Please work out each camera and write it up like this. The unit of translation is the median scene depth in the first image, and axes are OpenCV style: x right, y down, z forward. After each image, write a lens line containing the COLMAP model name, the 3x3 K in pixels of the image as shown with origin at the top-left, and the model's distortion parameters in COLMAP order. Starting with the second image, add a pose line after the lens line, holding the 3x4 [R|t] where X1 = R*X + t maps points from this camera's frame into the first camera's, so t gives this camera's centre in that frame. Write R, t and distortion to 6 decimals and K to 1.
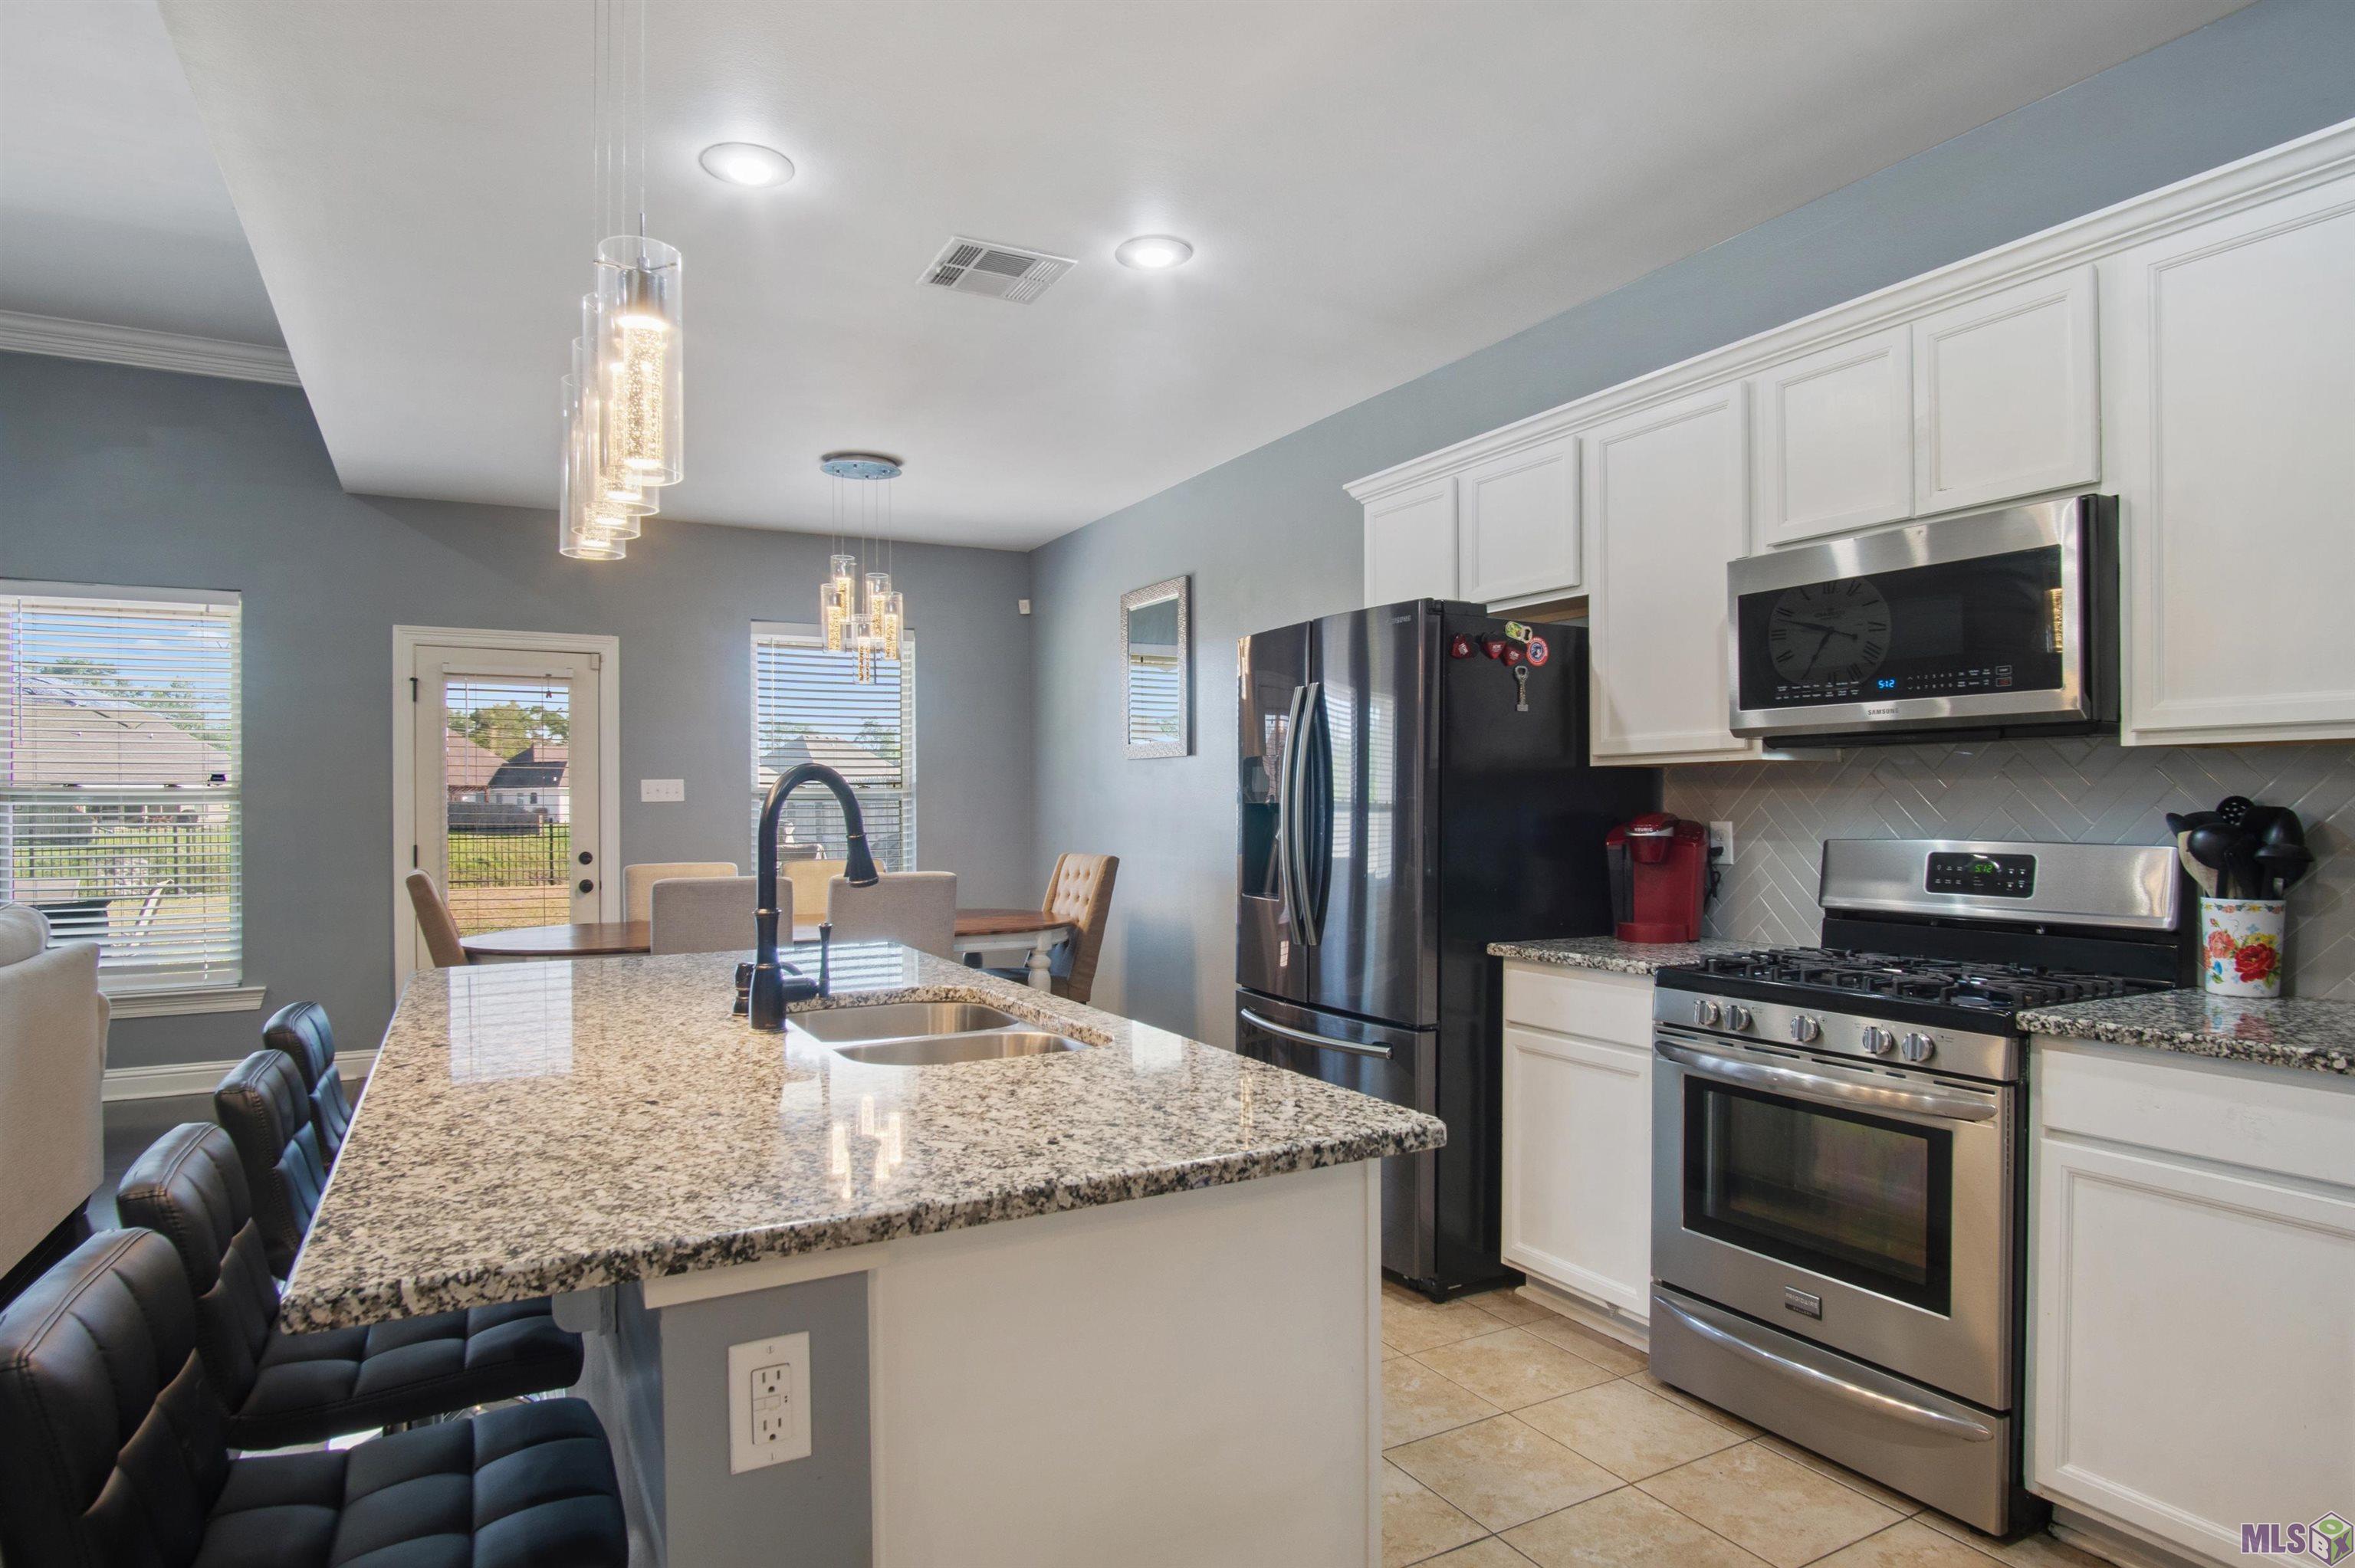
lens RADIAL K [[1202.9, 0, 1169.1], [0, 1202.9, 810.9], [0, 0, 1]] dist [-0.045867, 0.000216]
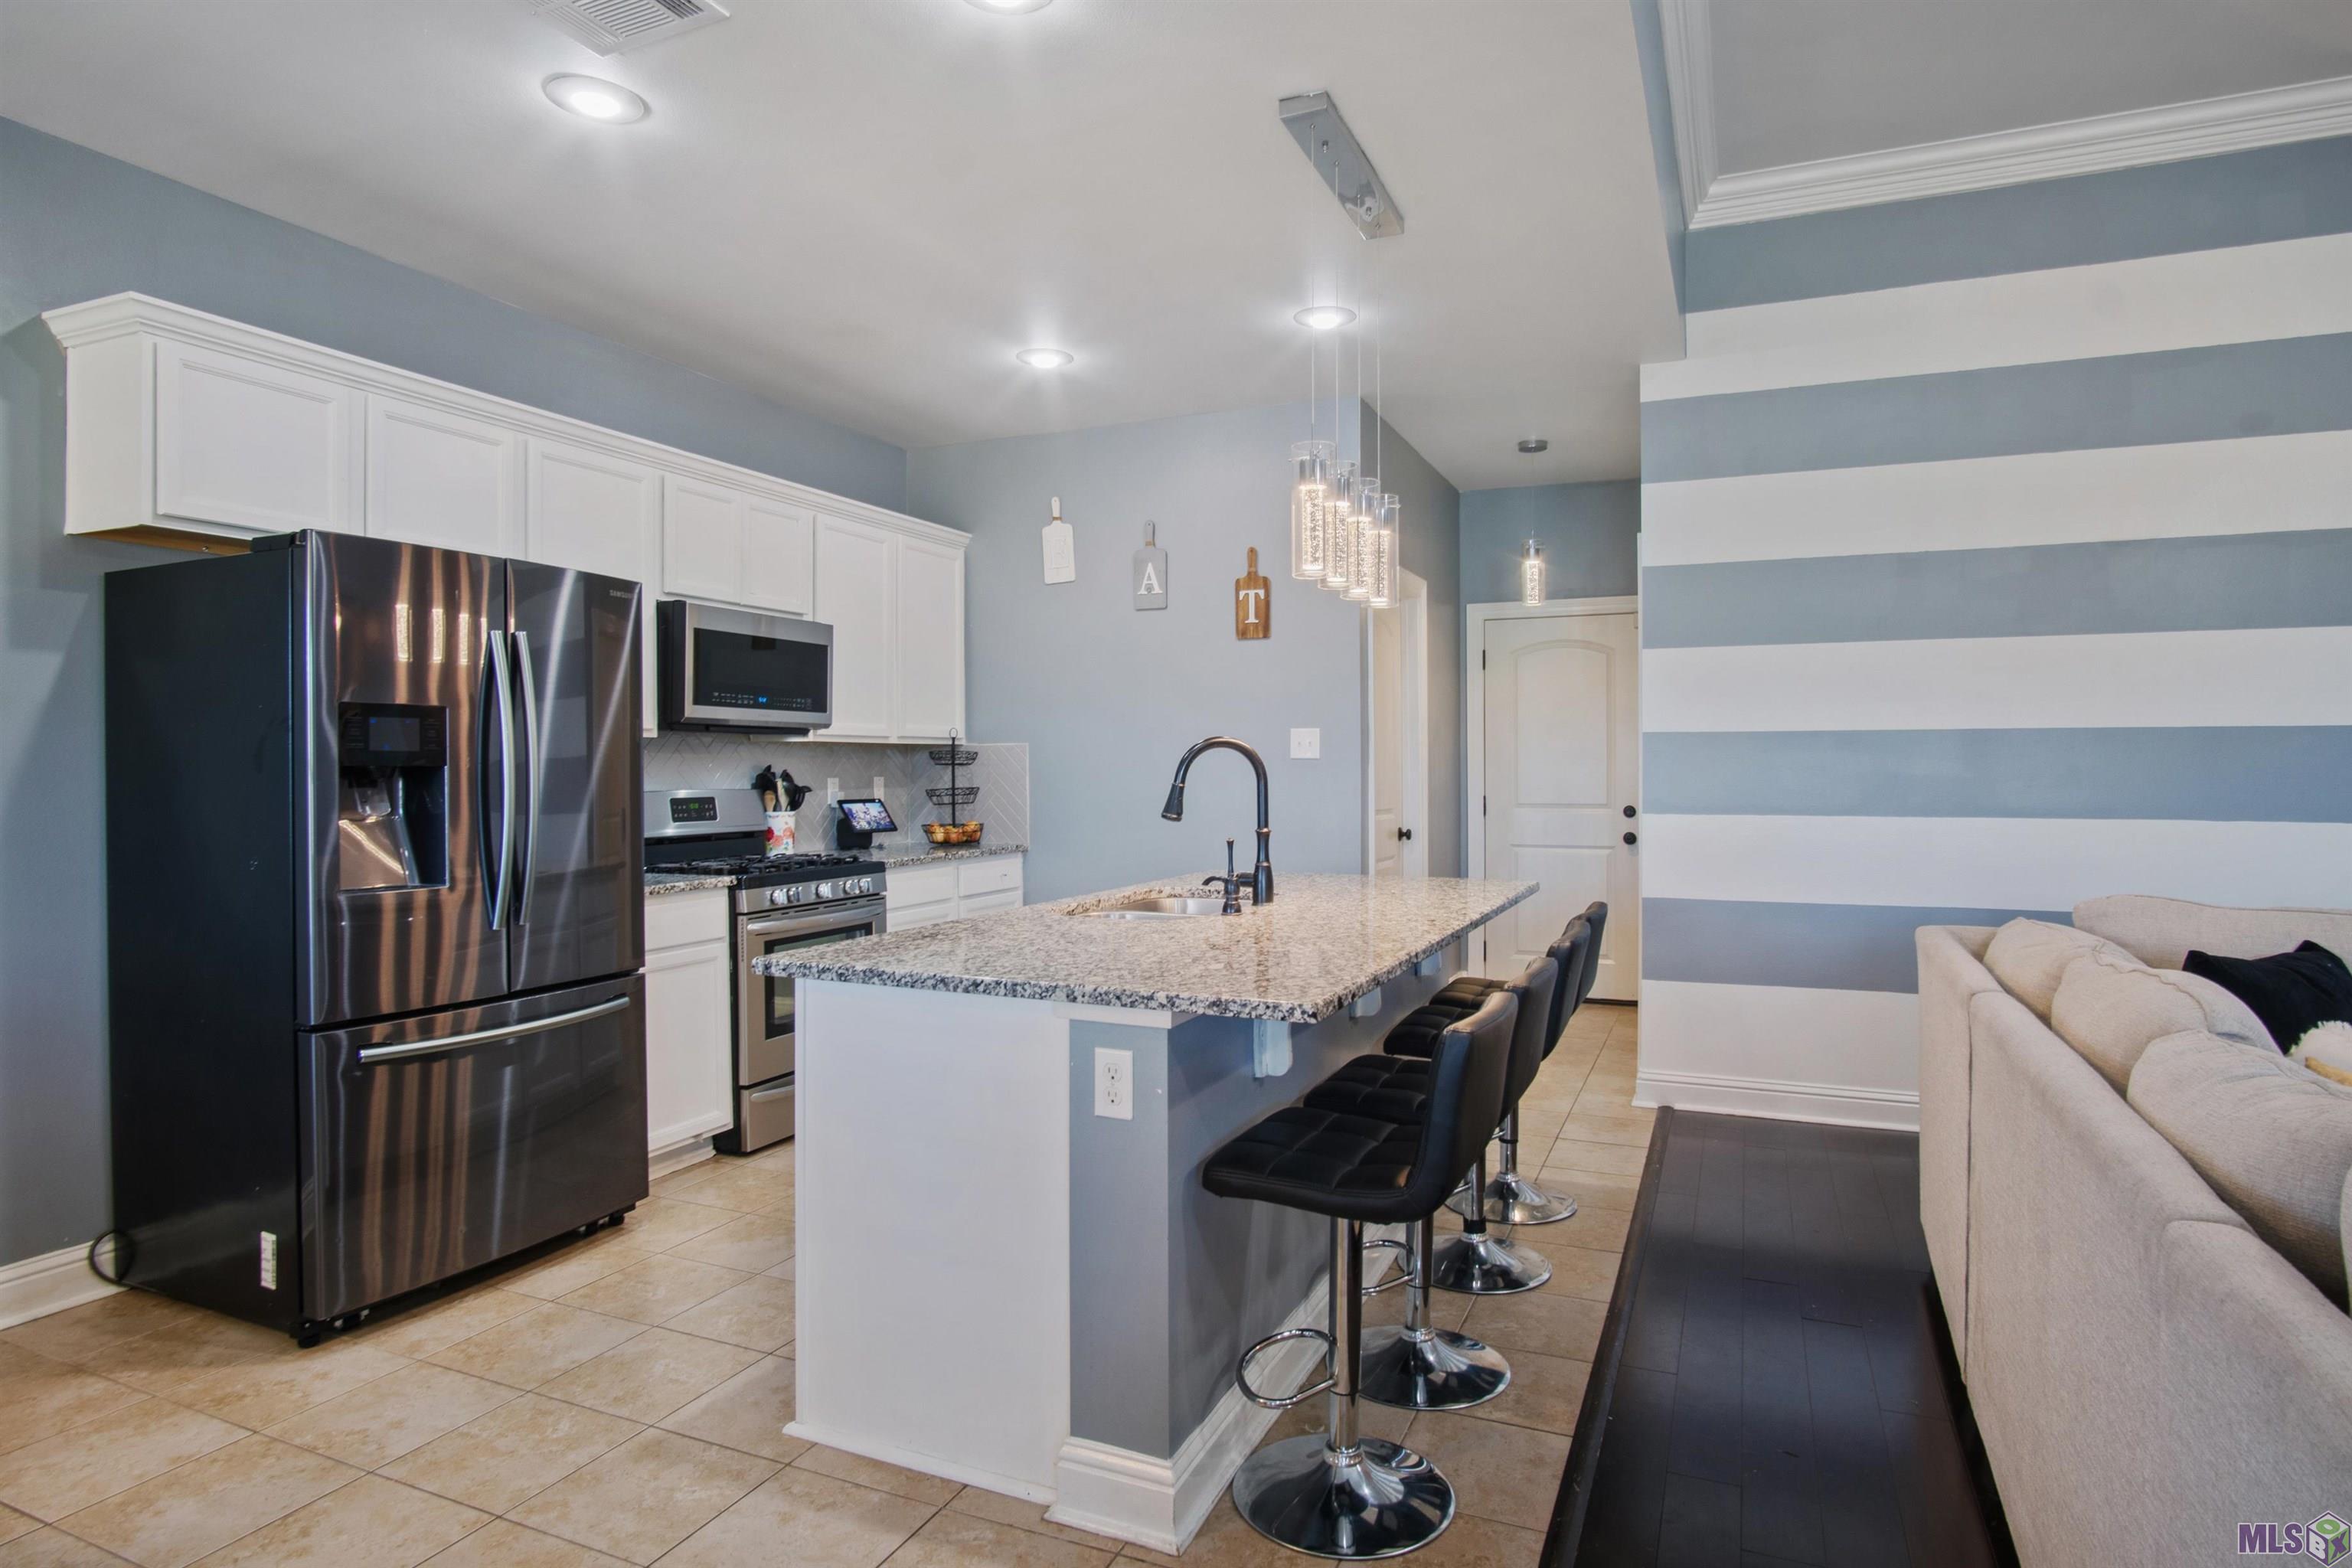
lens RADIAL K [[1308.5, 0, 1176.0], [0, 1308.5, 784.0], [0, 0, 1]] dist [-0.095847, 0.031534]
pose [[-0.590529, 0.000490, 0.807016, -1.891964], [0.011086, 0.999910, 0.007505, 0.016329], [-0.806940, 0.013378, -0.590482, 2.372239]]
